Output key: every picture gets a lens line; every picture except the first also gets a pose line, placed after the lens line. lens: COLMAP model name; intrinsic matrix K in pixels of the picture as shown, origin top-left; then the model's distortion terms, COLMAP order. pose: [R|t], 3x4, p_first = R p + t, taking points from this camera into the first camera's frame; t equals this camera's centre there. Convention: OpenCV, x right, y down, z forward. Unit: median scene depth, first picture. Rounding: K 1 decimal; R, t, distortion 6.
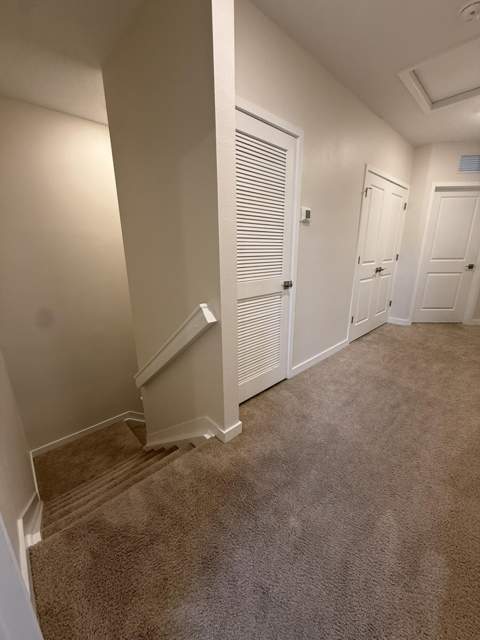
lens RADIAL K [[254.7, 0, 240.4], [0, 254.7, 318.3], [0, 0, 1]] dist [0.003390, -0.000159]
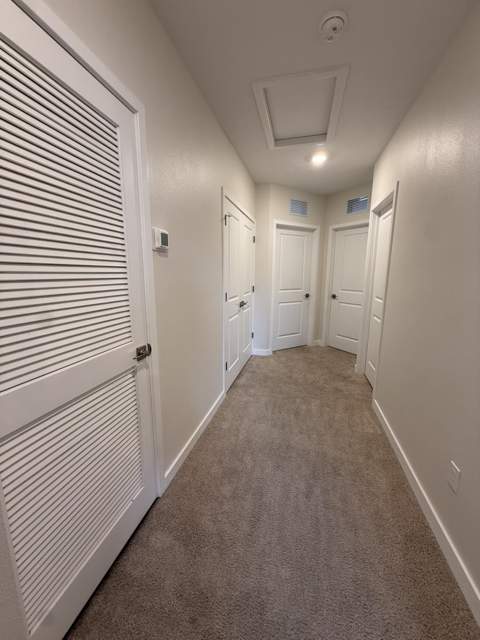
lens RADIAL K [[254.7, 0, 240.4], [0, 254.7, 318.3], [0, 0, 1]] dist [0.003390, -0.000159]
pose [[0.841090, -0.083436, 0.534421, 0.048291], [0.130628, 0.990119, -0.051005, -0.112928], [-0.524884, 0.112710, 0.843678, 0.279703]]
